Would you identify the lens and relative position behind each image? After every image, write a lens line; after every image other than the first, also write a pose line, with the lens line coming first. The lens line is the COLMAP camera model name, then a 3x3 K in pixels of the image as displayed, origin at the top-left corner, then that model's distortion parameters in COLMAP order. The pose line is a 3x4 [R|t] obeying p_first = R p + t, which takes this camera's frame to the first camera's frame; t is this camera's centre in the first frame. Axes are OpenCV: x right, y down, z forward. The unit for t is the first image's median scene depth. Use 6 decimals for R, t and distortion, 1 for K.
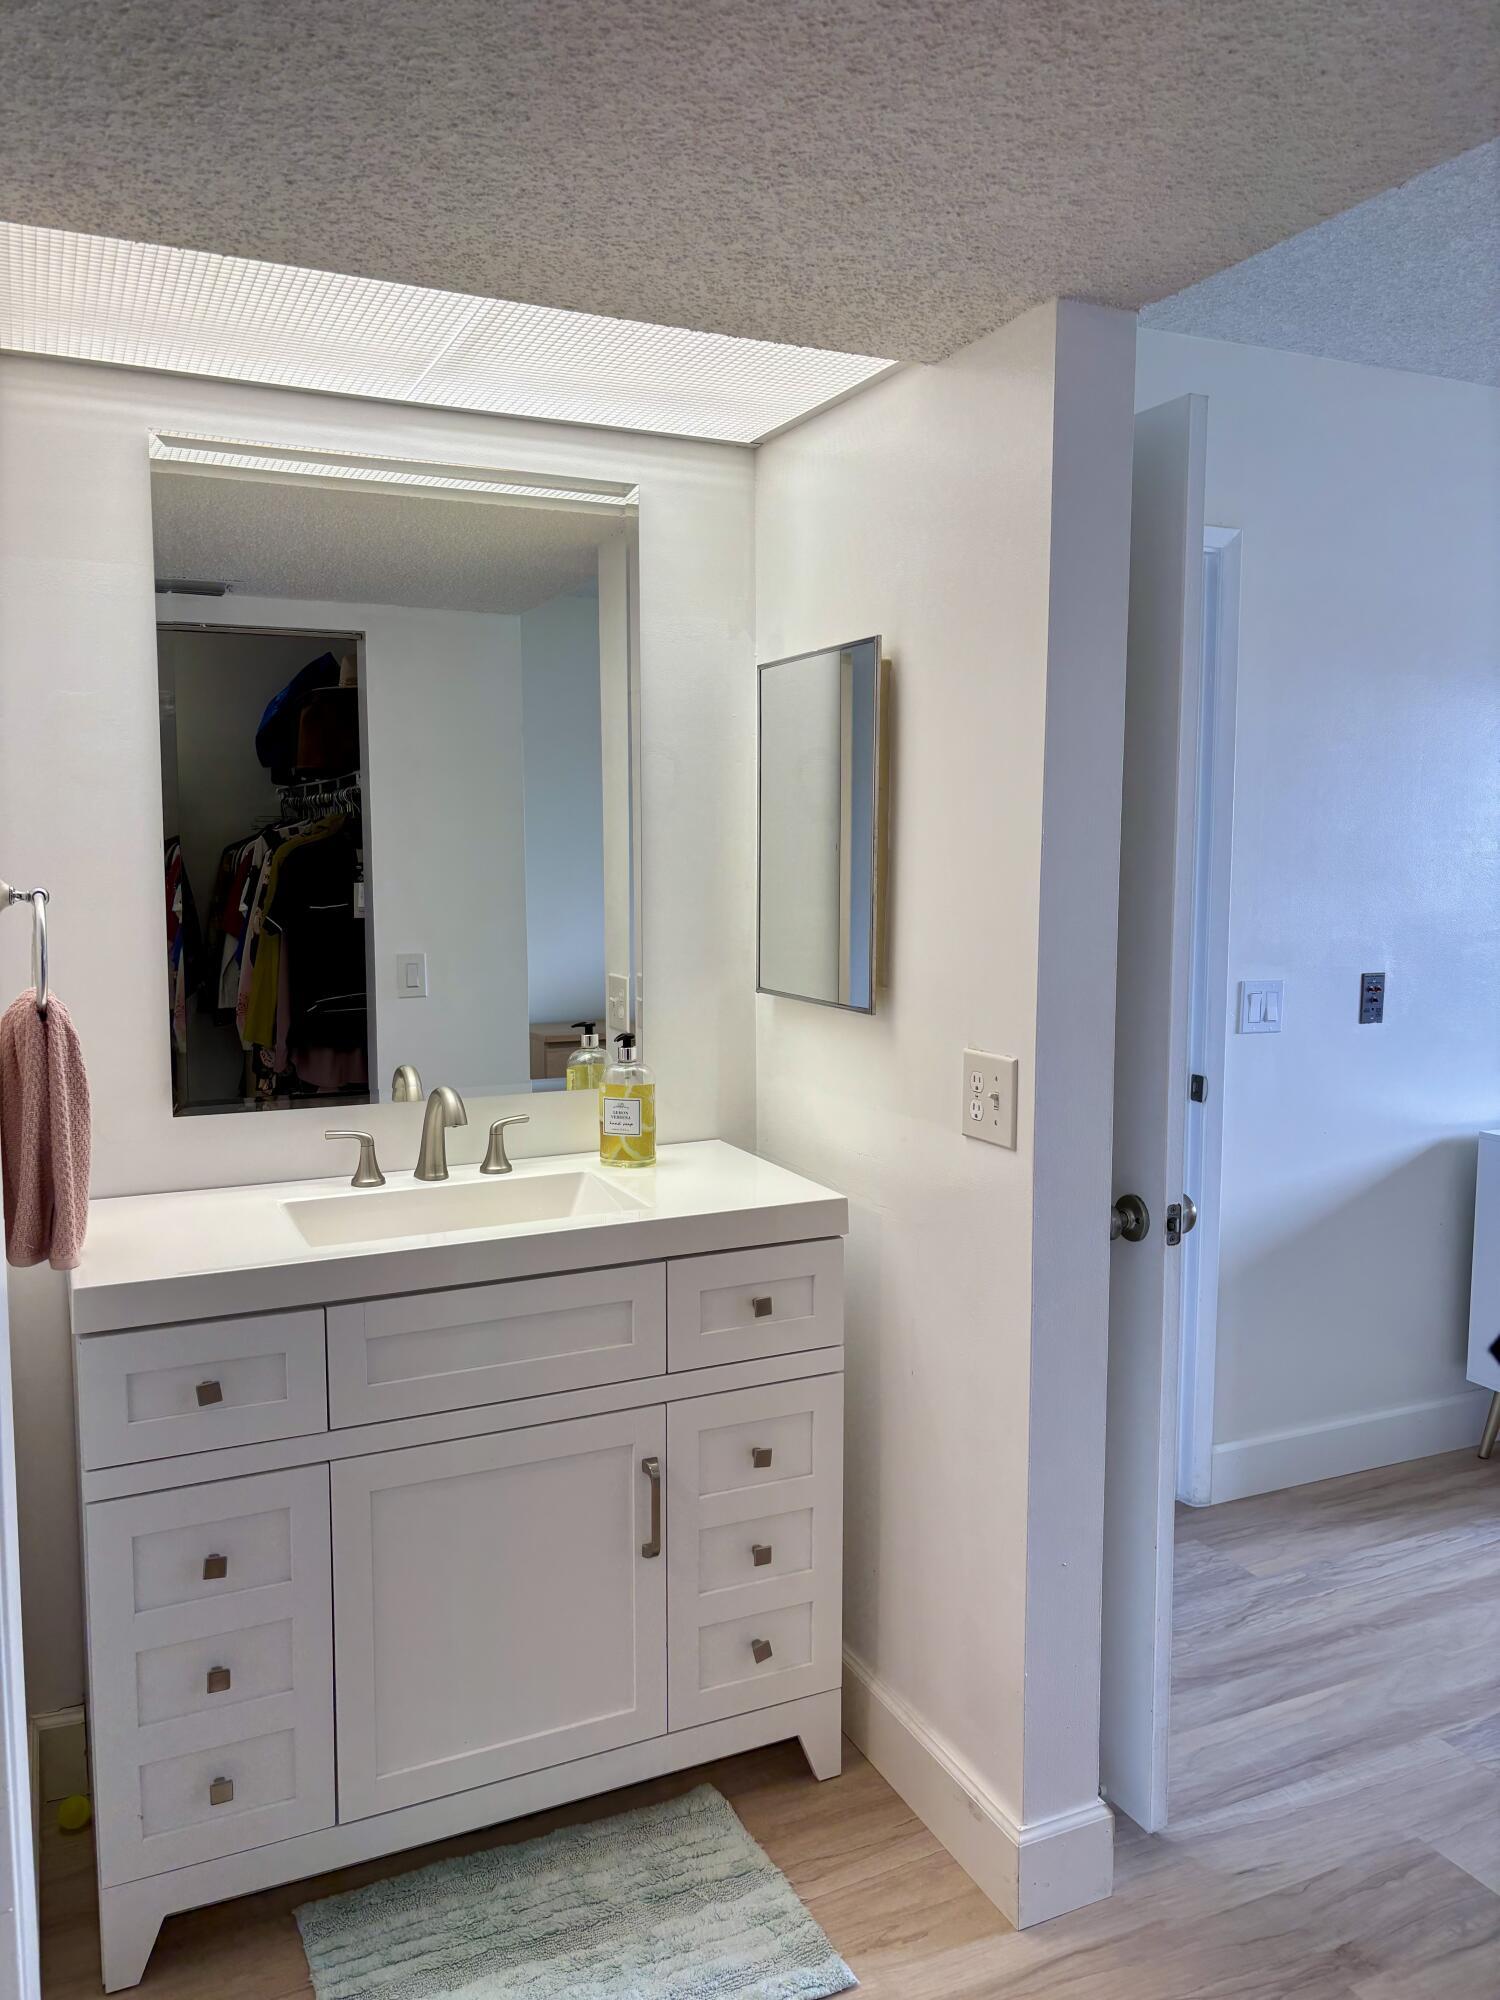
lens RADIAL K [[1496.9, 0, 751.1], [0, 1496.9, 1002.2], [0, 0, 1]] dist [0.042628, -0.040606]
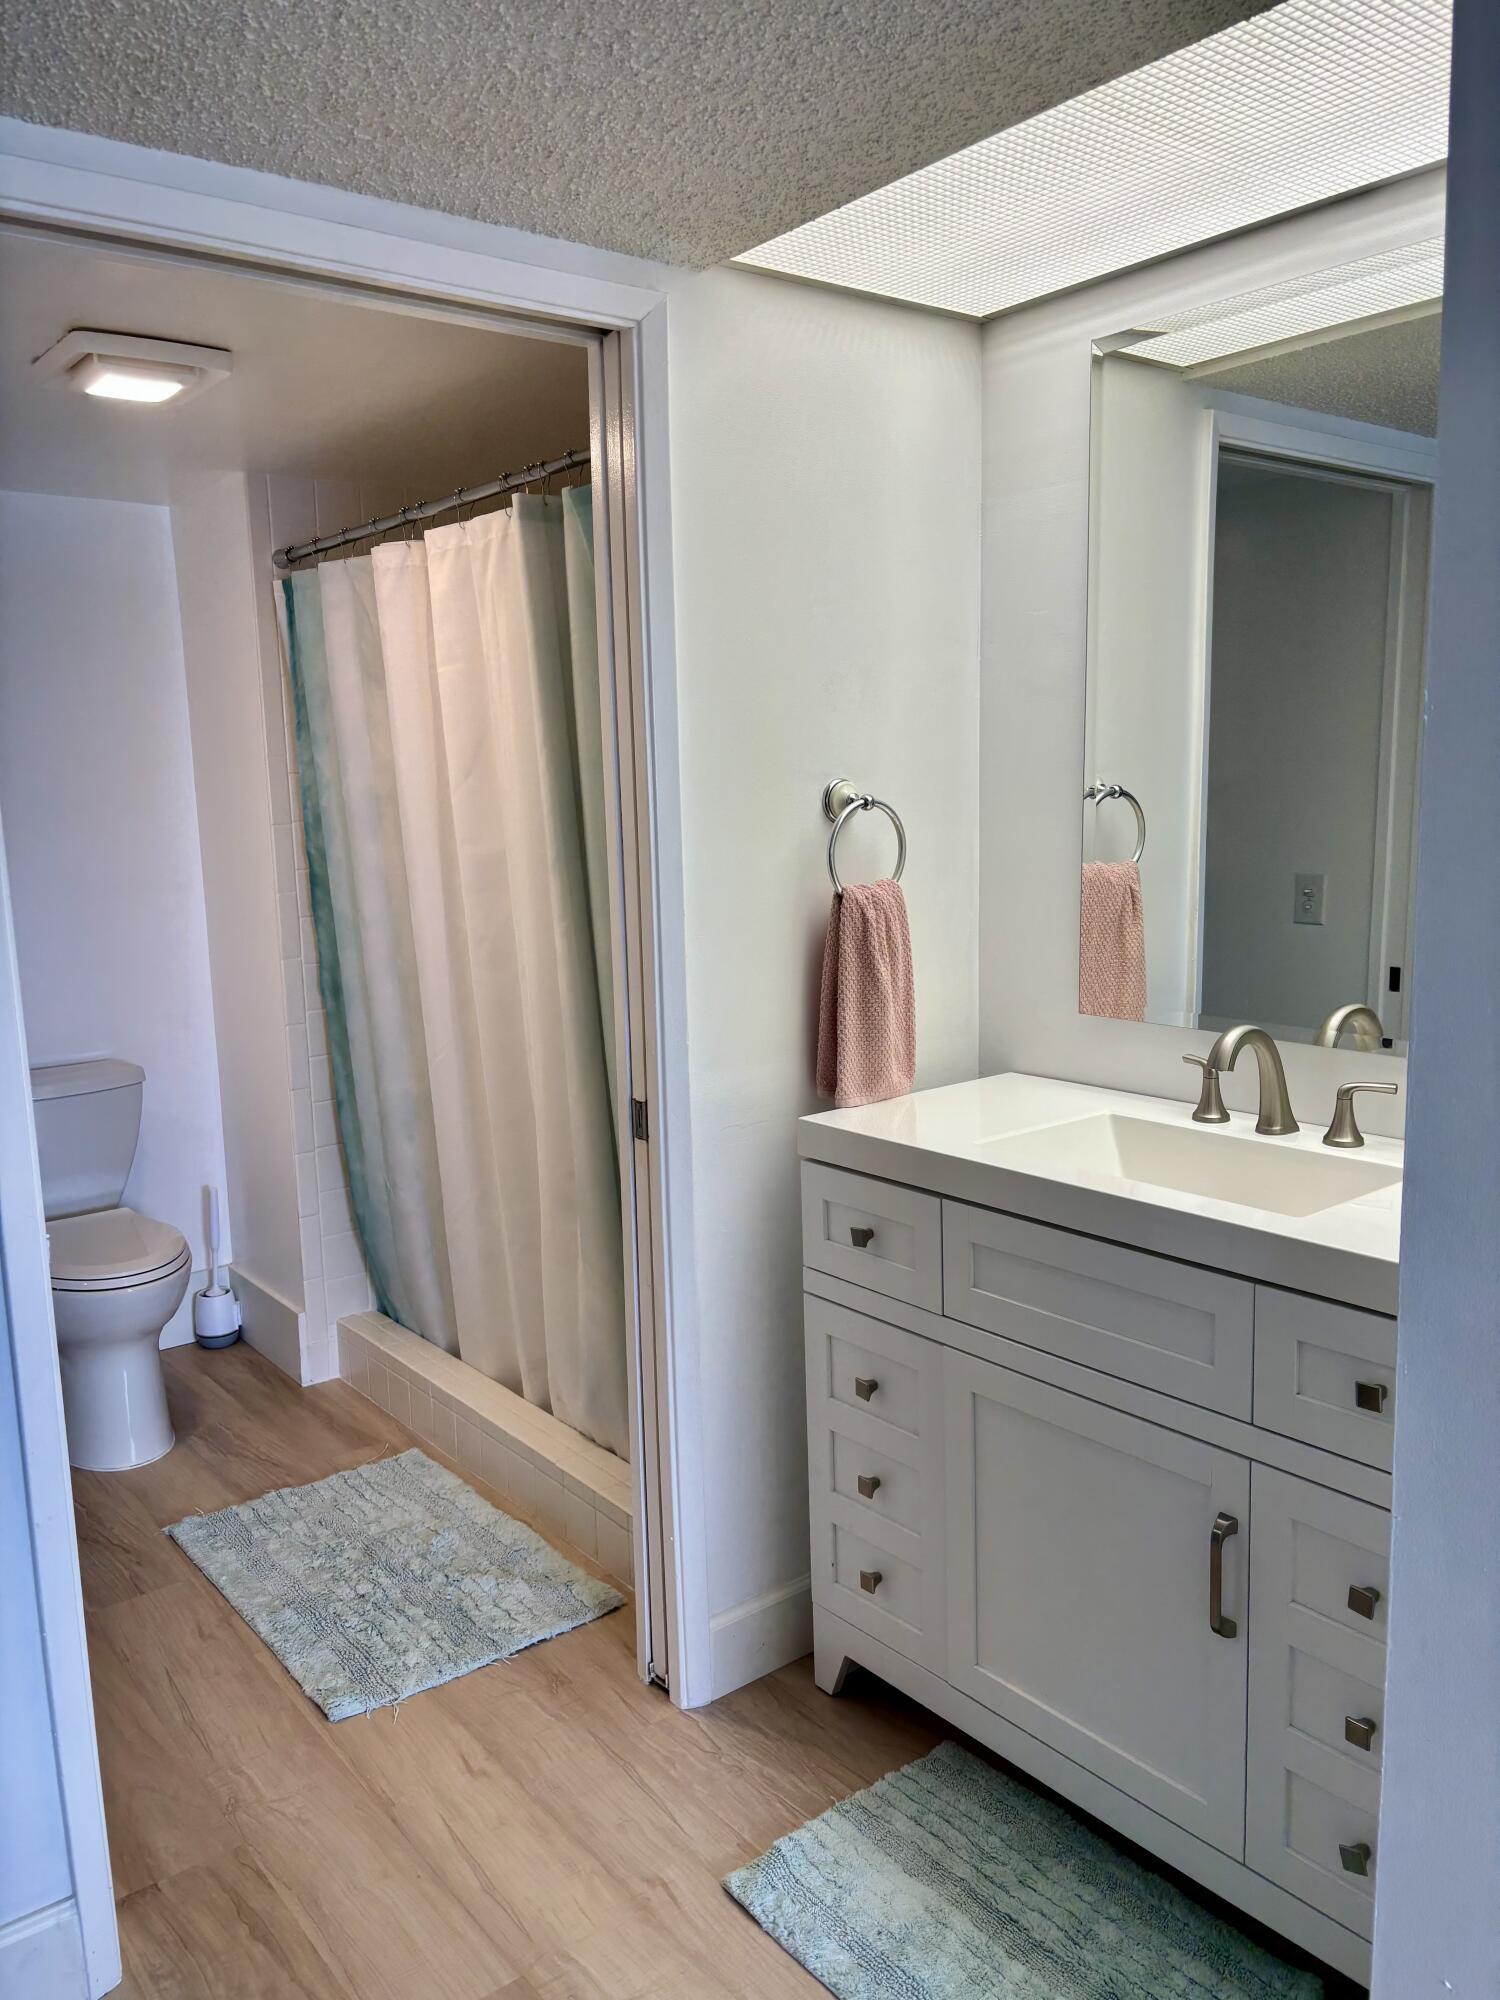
lens RADIAL K [[1496.9, 0, 749.5], [0, 1496.9, 1017.9], [0, 0, 1]] dist [0.042628, -0.040606]
pose [[0.243684, 0.138034, -0.959982, 0.611338], [-0.077354, 0.989433, 0.122633, -0.035116], [0.966765, 0.044375, 0.251786, 0.550337]]
